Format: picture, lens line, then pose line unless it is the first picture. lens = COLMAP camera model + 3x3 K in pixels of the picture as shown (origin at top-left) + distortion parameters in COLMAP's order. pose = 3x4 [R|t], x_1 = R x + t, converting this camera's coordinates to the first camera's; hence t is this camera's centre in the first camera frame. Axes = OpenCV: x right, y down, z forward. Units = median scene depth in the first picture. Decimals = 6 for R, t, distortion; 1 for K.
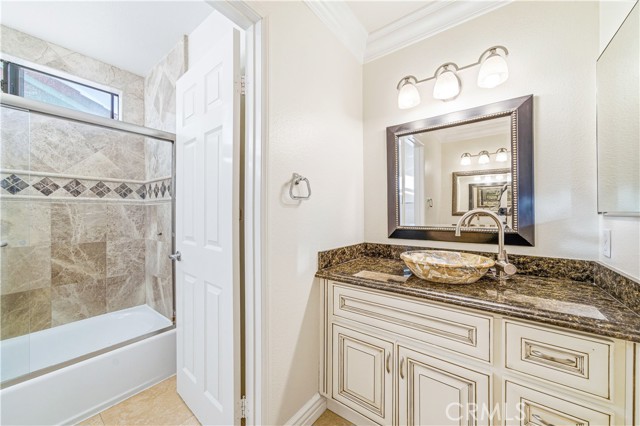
lens RADIAL K [[240.7, 0, 317.8], [0, 240.7, 212.9], [0, 0, 1]] dist [0.000854, 0.000059]
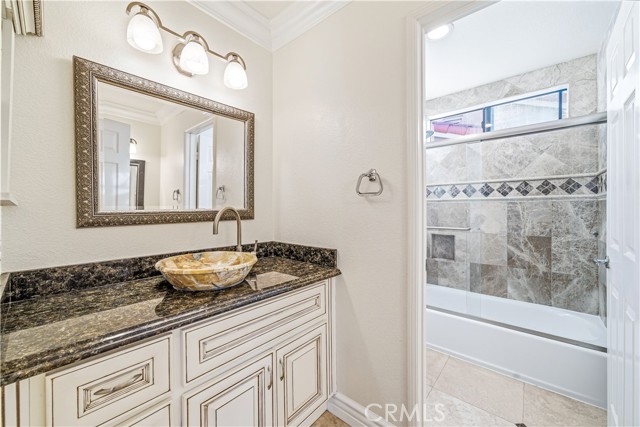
lens RADIAL K [[240.7, 0, 318.2], [0, 240.7, 211.4], [0, 0, 1]] dist [0.000854, 0.000059]
pose [[-0.062660, 0.003061, -0.998030, 0.230672], [-0.003705, 0.999988, 0.003300, 0.008925], [0.998028, 0.003905, -0.062648, 0.063433]]
